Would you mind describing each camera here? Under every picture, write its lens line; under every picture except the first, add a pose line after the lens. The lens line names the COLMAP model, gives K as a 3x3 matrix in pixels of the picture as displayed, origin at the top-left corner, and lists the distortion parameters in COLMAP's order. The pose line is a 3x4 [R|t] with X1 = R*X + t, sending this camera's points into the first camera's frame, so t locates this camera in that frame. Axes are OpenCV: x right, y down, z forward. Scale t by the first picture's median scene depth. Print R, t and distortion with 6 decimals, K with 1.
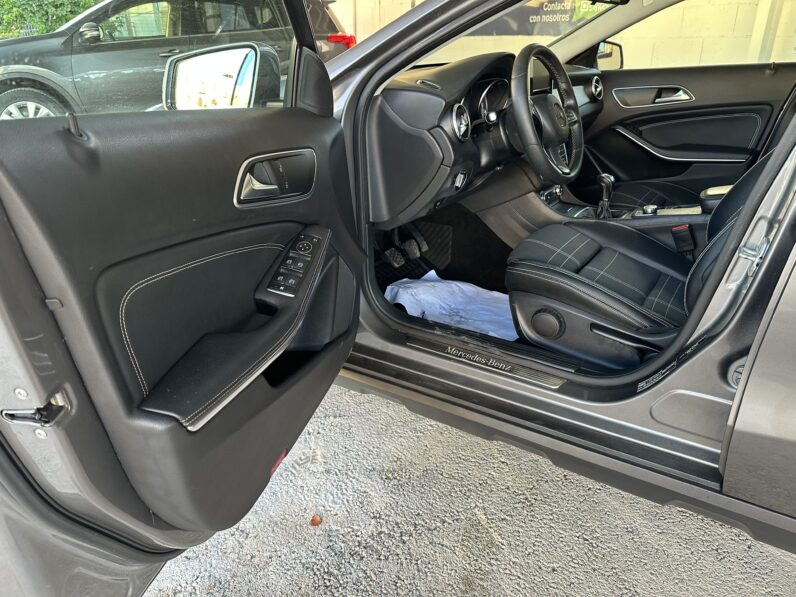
lens RADIAL K [[613.8, 0, 371.1], [0, 613.8, 309.0], [0, 0, 1]] dist [0.000905, -0.006858]
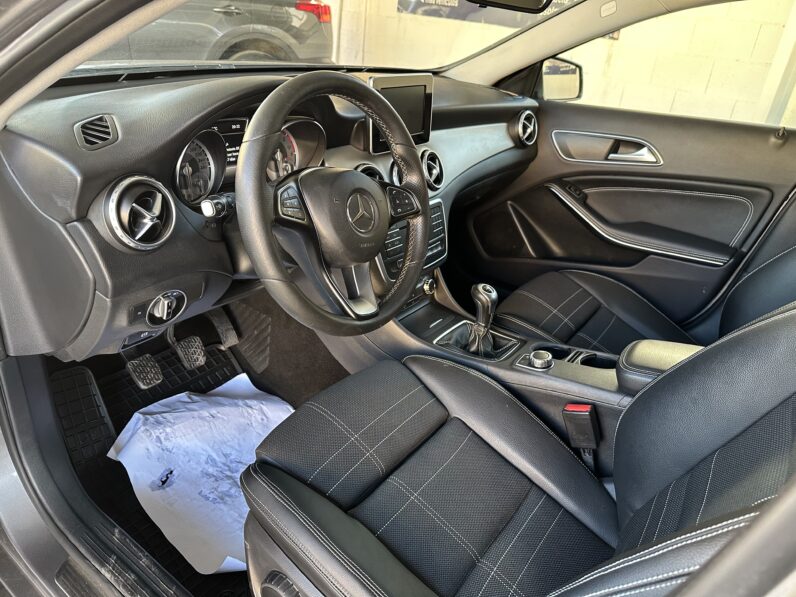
lens RADIAL K [[575.5, 0, 398.0], [0, 575.5, 298.5], [0, 0, 1]] dist [0.063767, -0.080949]
pose [[0.993160, 0.115232, 0.018816, 0.250916], [-0.116061, 0.991913, 0.051371, -0.200243], [-0.012744, -0.053204, 0.998502, 0.366182]]
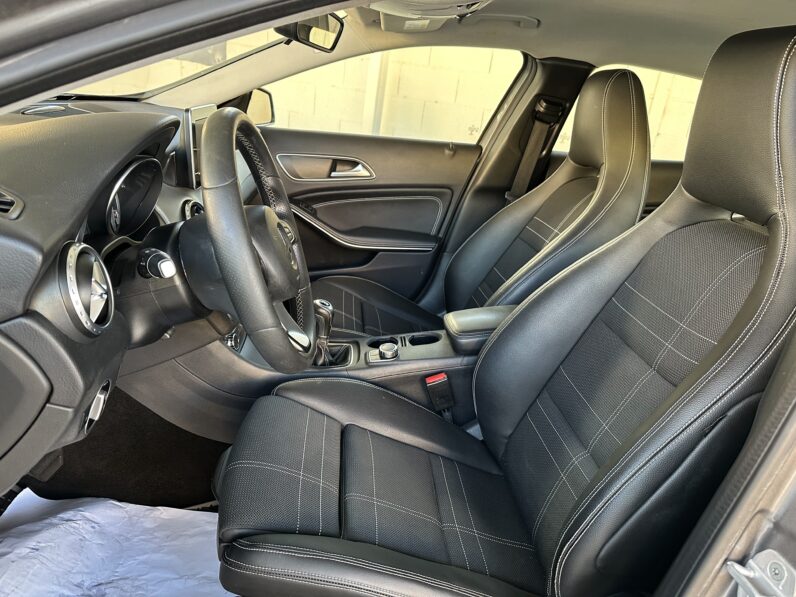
lens RADIAL K [[577.7, 0, 398.0], [0, 577.7, 298.5], [0, 0, 1]] dist [0.089865, -0.085059]
pose [[0.763464, -0.103807, 0.637454, 0.038021], [0.116524, 0.992941, 0.022138, -0.200527], [-0.635252, 0.057377, 0.770170, 0.404889]]
